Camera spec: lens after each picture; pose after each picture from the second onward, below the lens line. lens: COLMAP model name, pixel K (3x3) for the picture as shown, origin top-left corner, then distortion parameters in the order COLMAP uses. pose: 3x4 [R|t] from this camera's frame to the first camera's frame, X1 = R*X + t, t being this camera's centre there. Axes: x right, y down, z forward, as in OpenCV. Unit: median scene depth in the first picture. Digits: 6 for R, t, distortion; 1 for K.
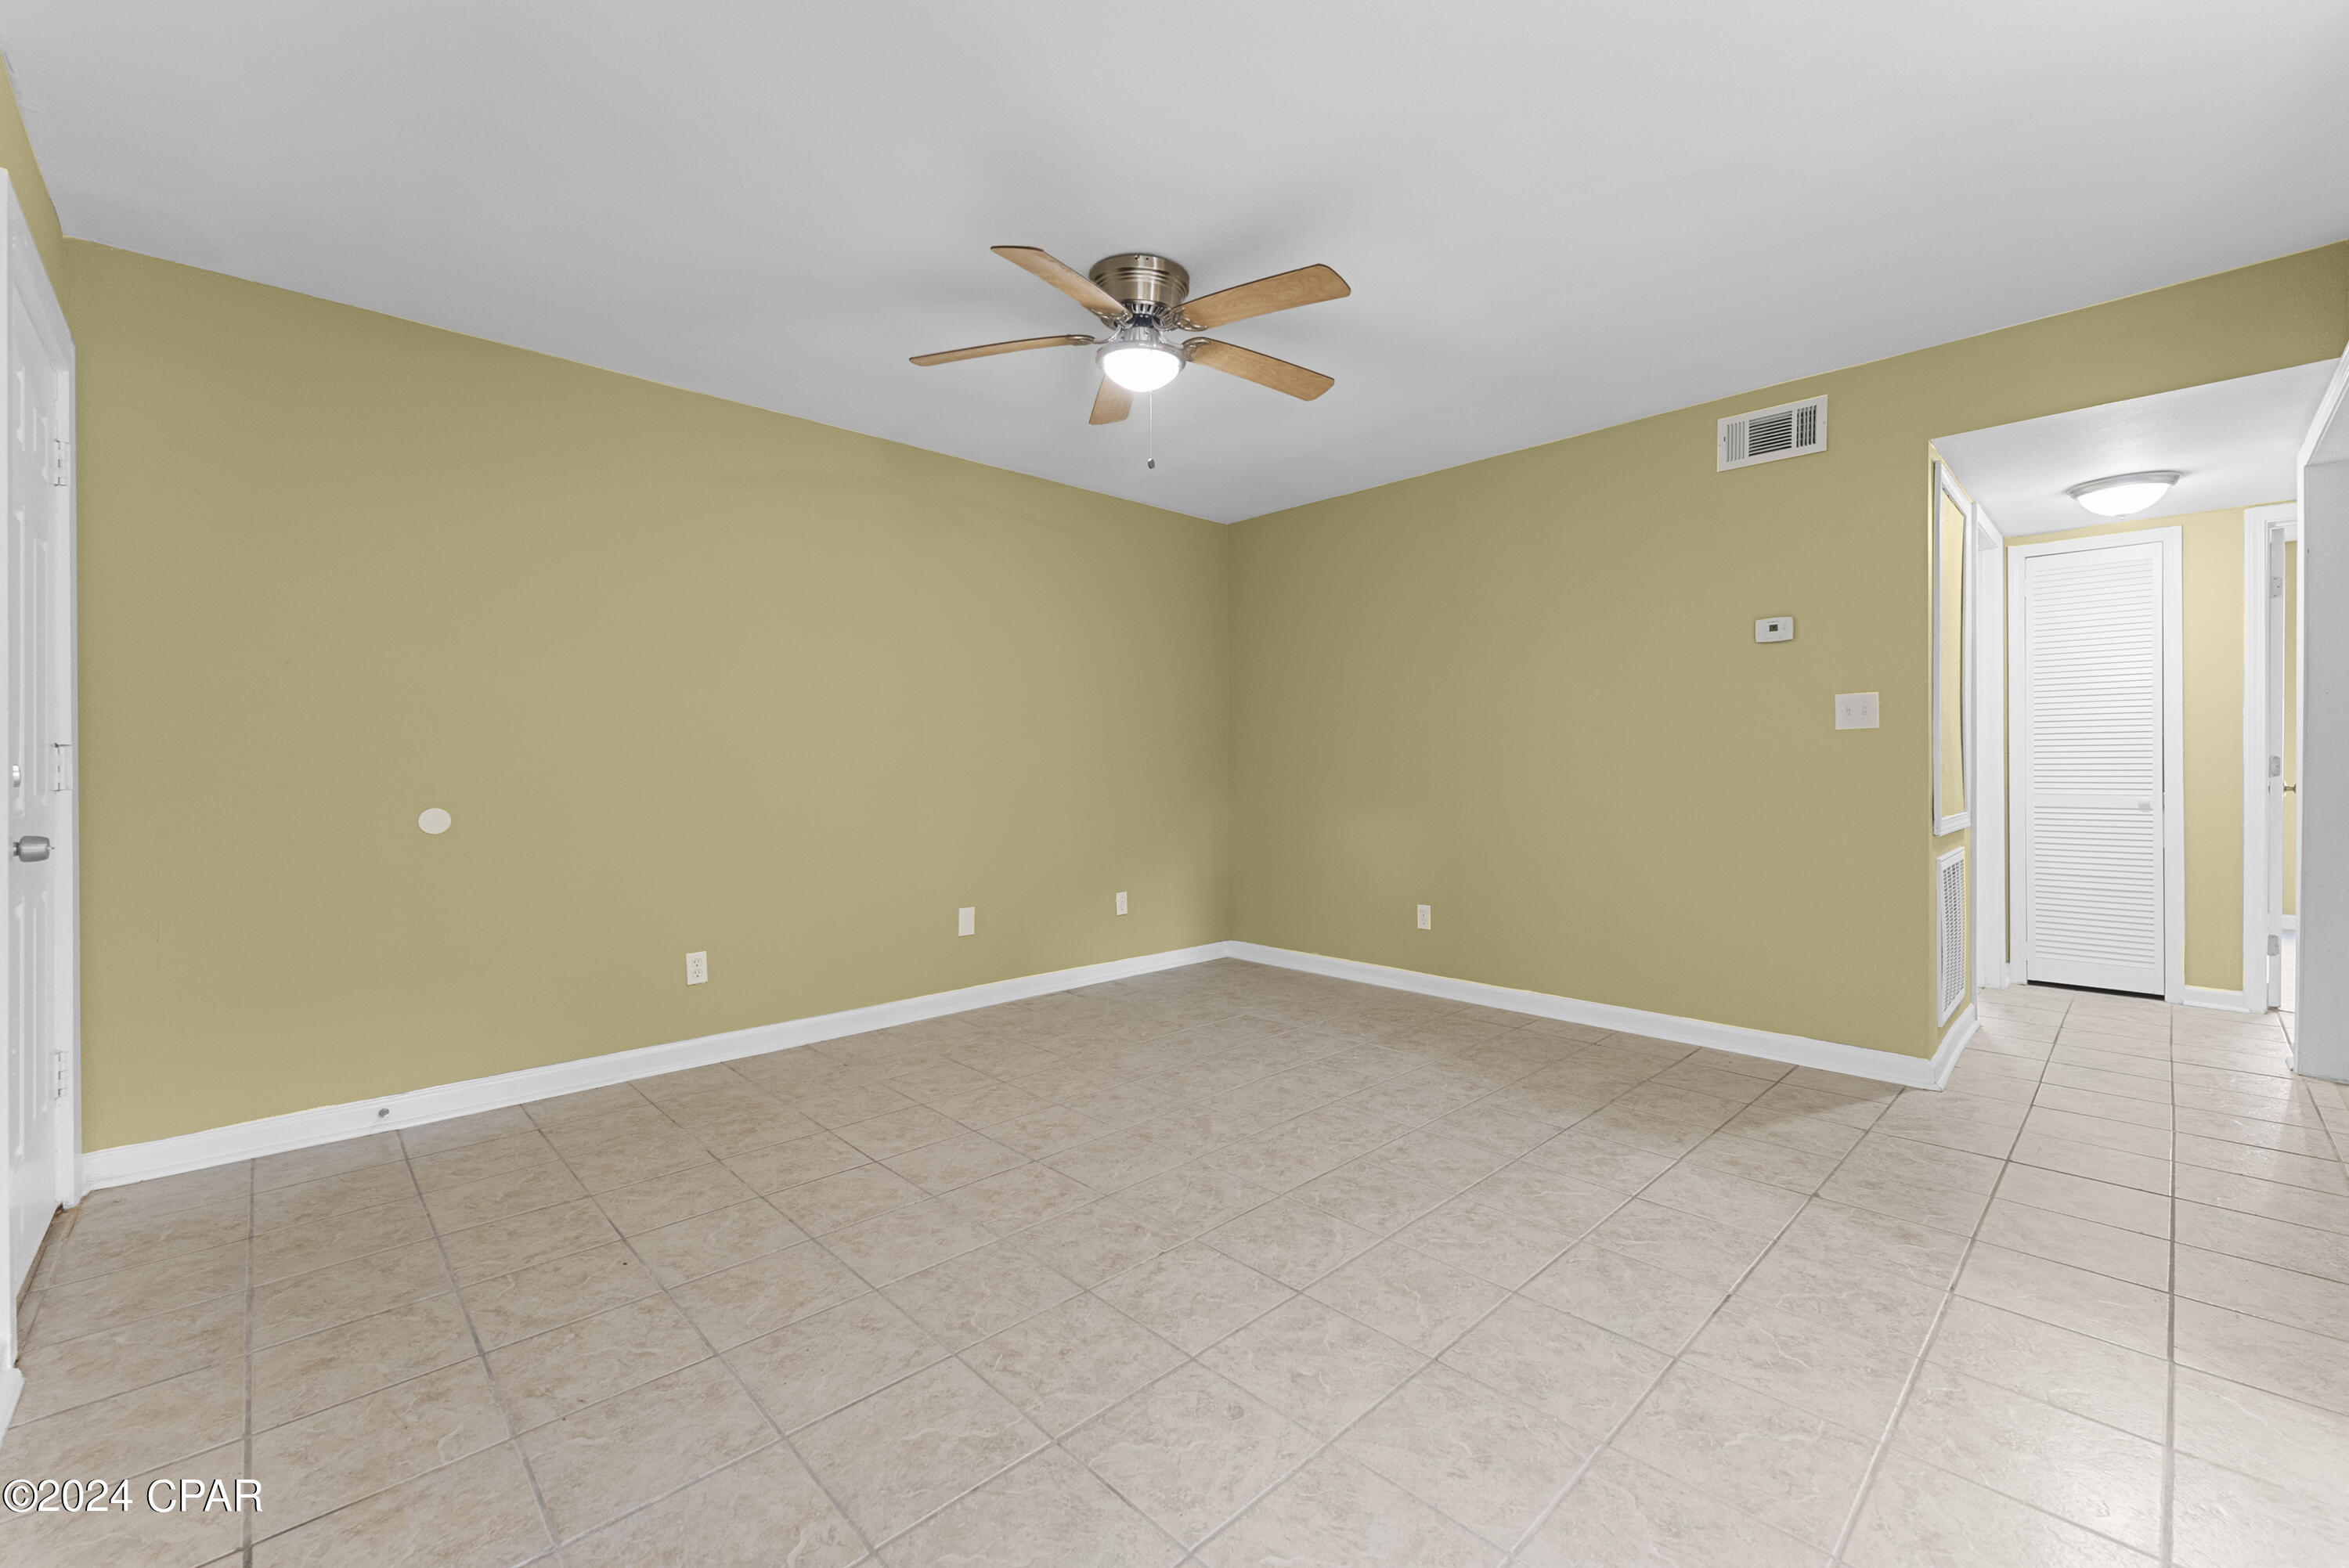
lens RADIAL K [[956.8, 0, 1178.6], [0, 956.8, 769.9], [0, 0, 1]] dist [0.000051, -0.000461]
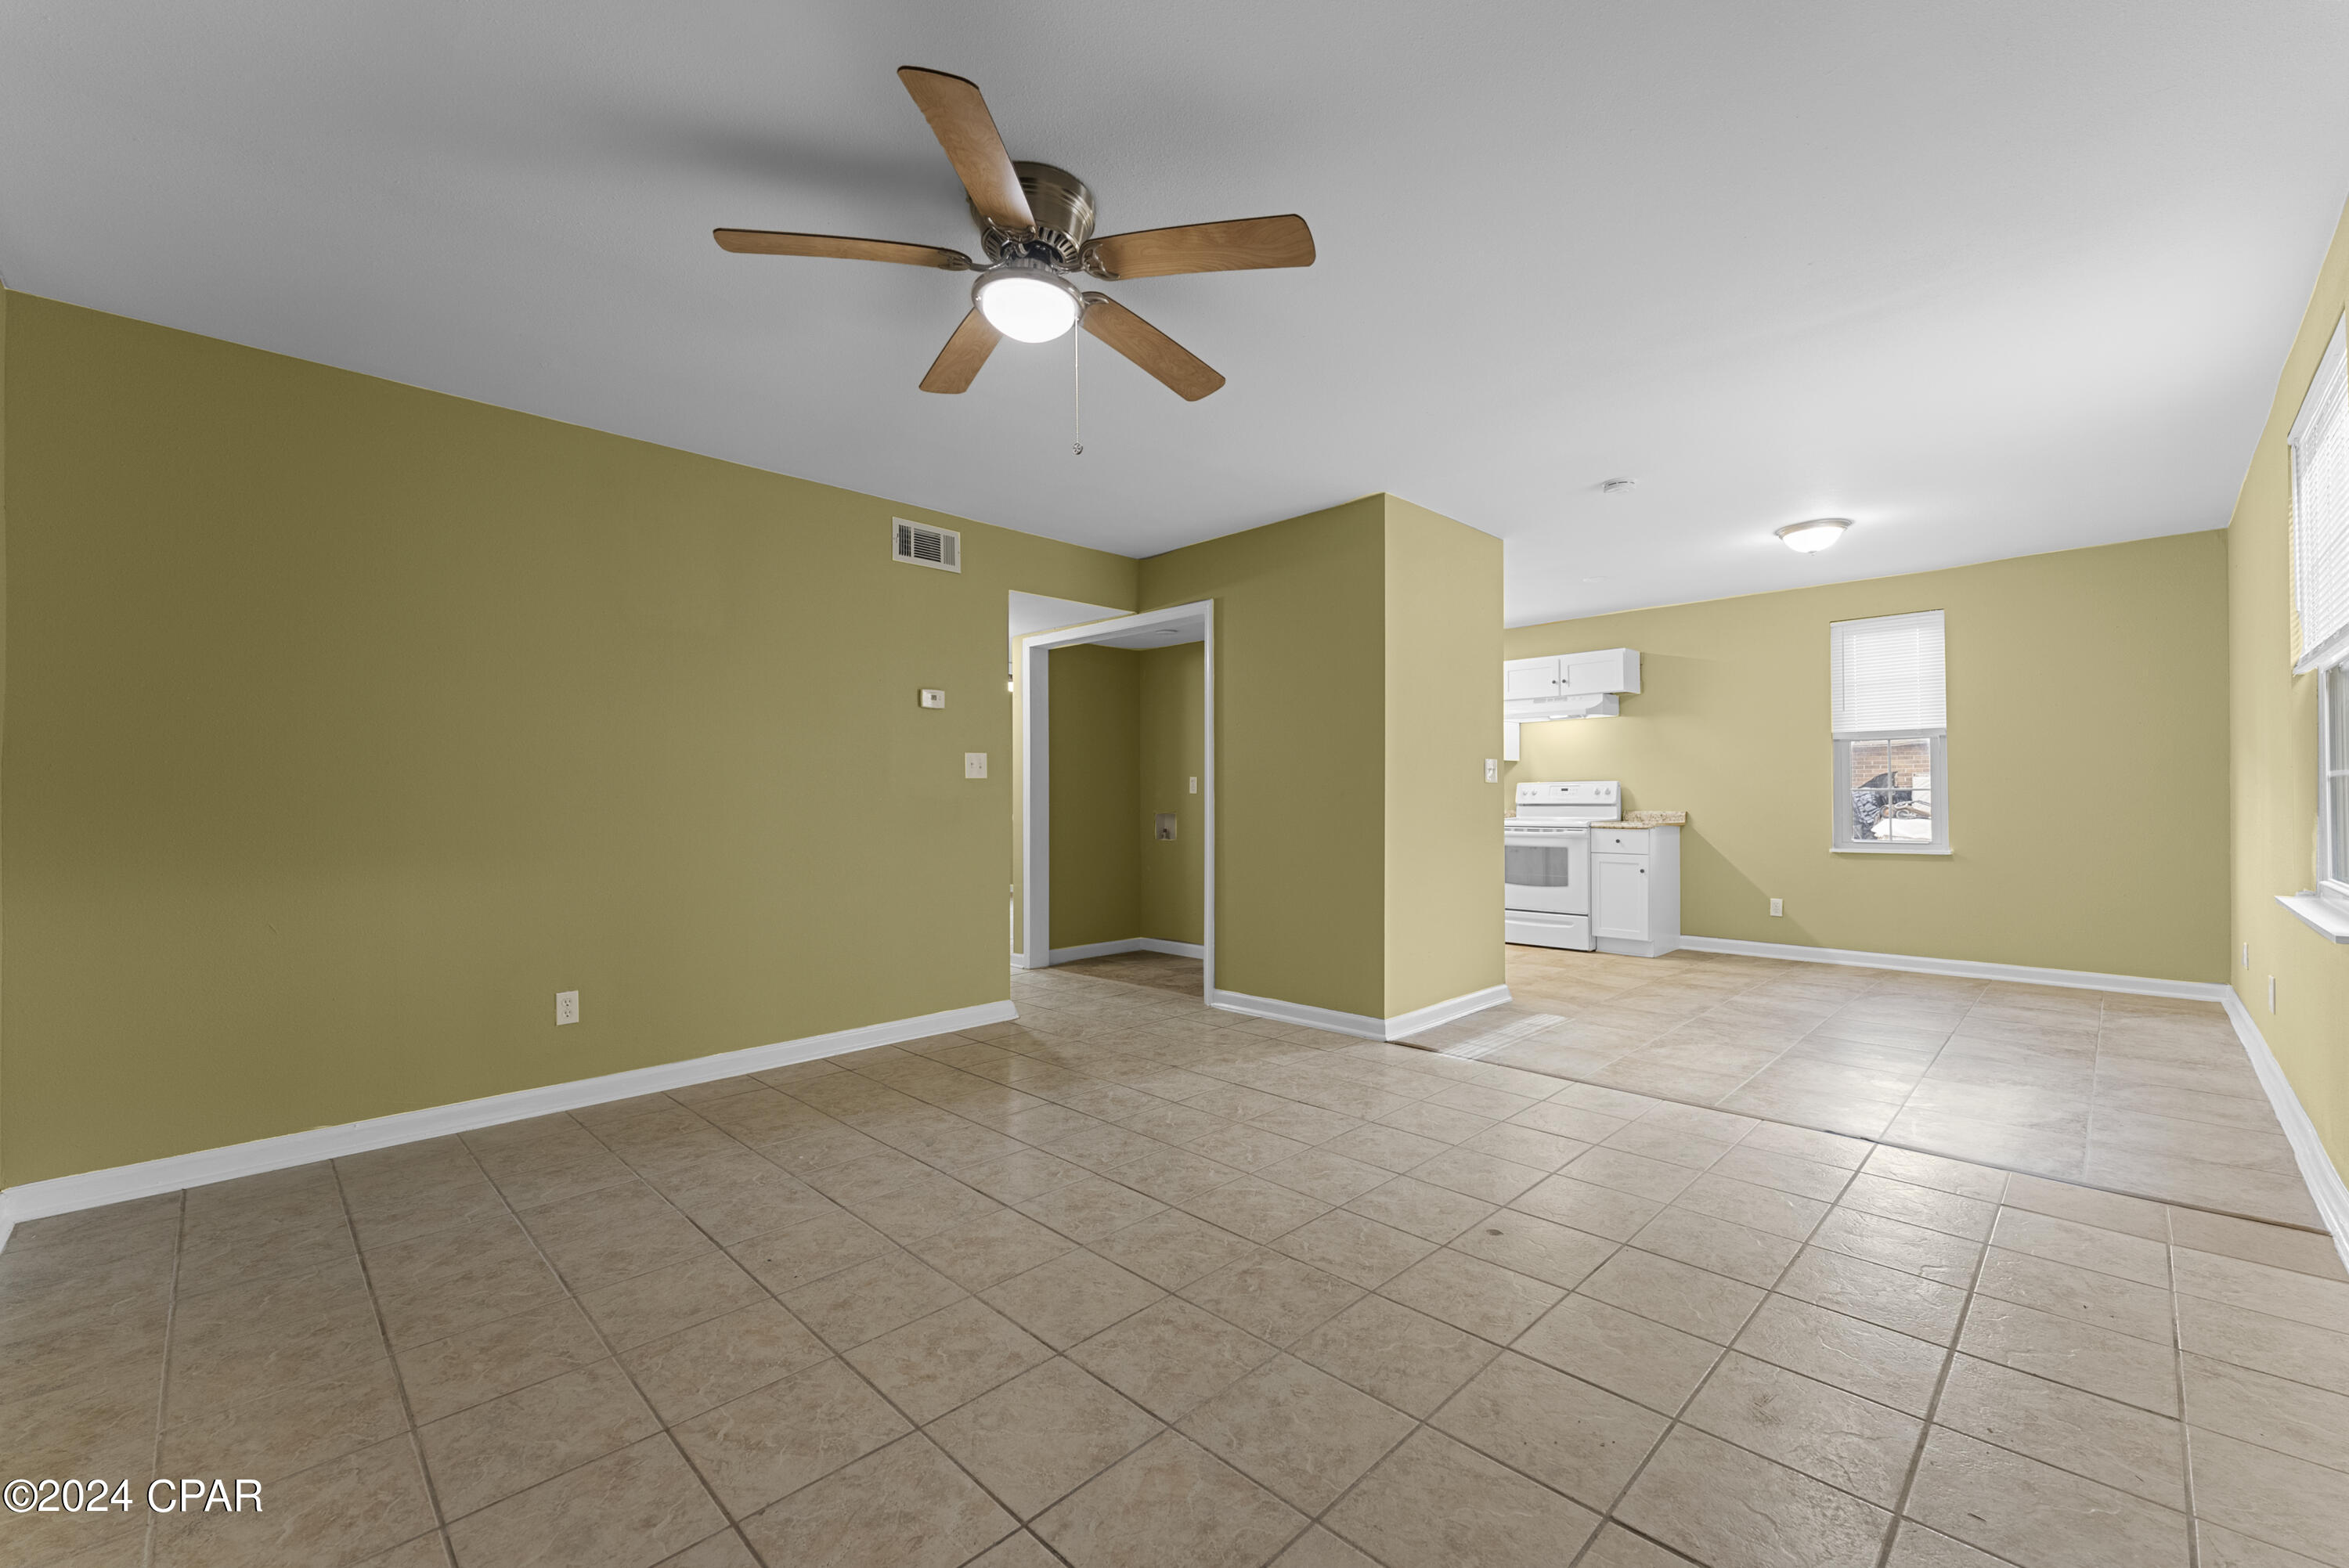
lens RADIAL K [[954.7, 0, 1174.5], [0, 954.7, 784.0], [0, 0, 1]] dist [0.000983, -0.000200]
pose [[-0.019238, 0.022476, 0.999562, -0.820336], [0.010568, 0.999696, -0.022275, -0.000177], [-0.999759, 0.010135, -0.019470, 0.866752]]
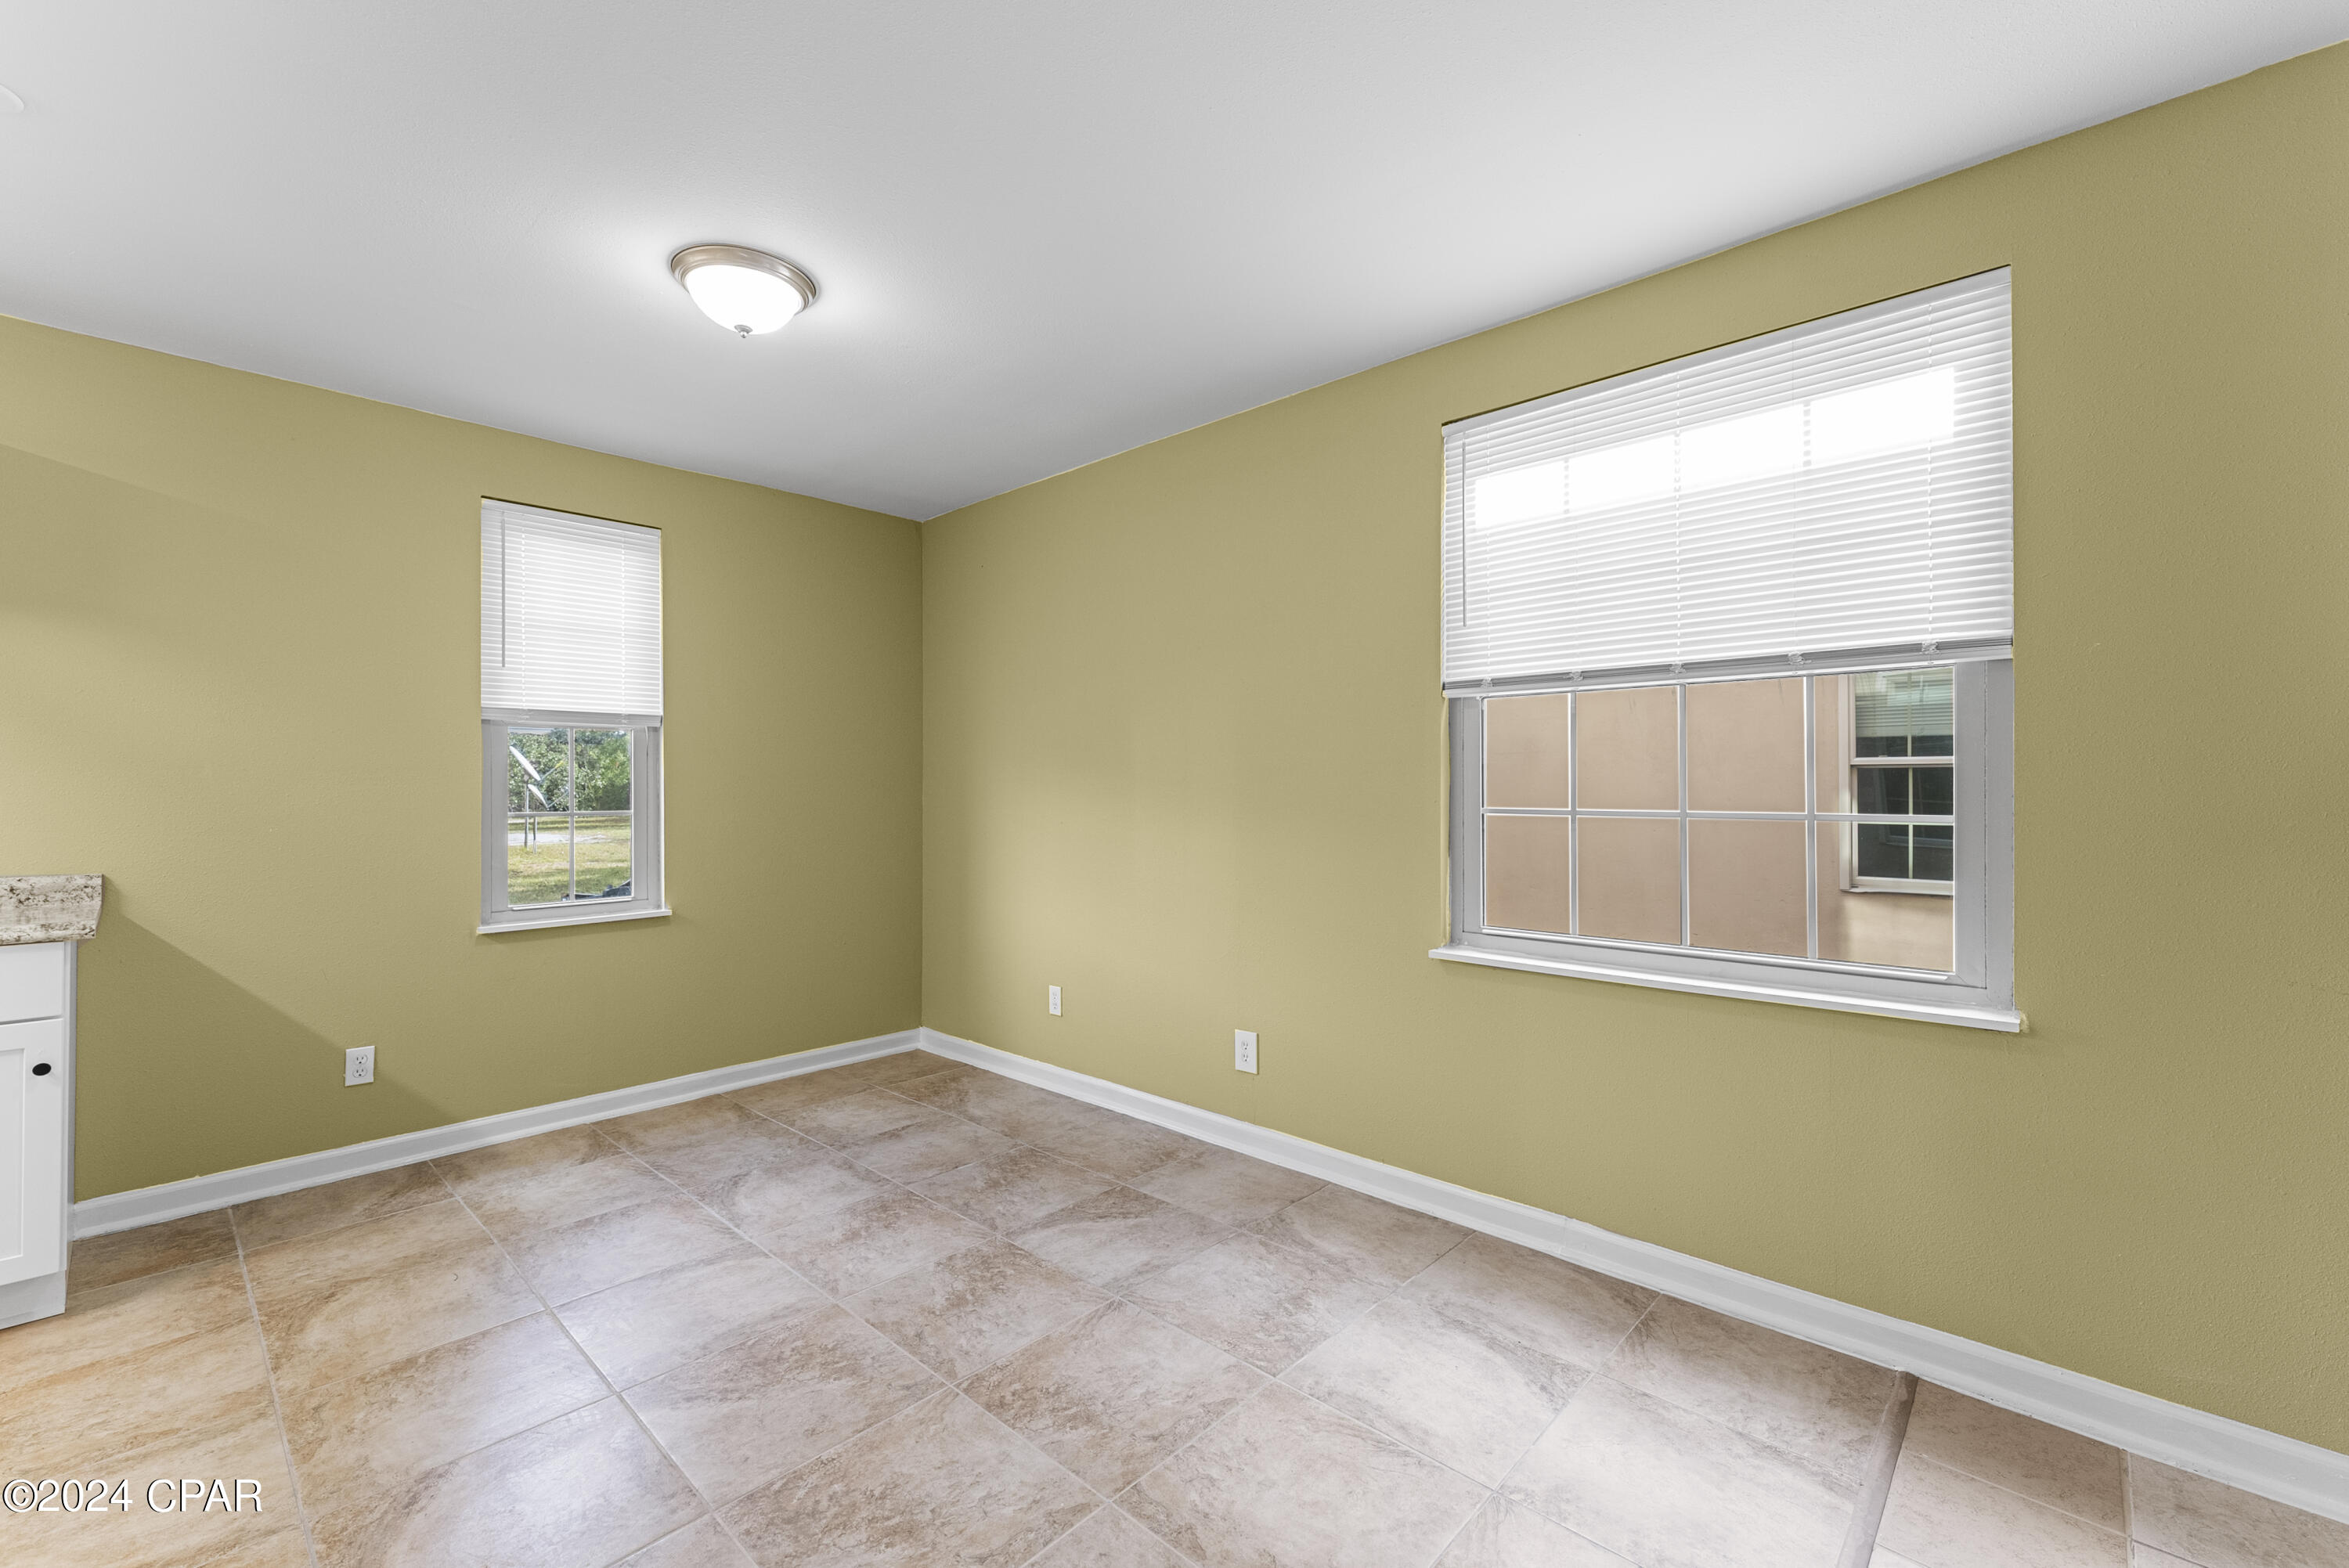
lens RADIAL K [[973.8, 0, 1168.3], [0, 973.8, 794.8], [0, 0, 1]] dist [0.002456, -0.000122]
pose [[-0.998853, 0.007166, -0.047348, 0.569885], [0.006710, 0.999930, 0.009770, -0.050529], [0.047415, 0.009441, -0.998831, 0.530149]]
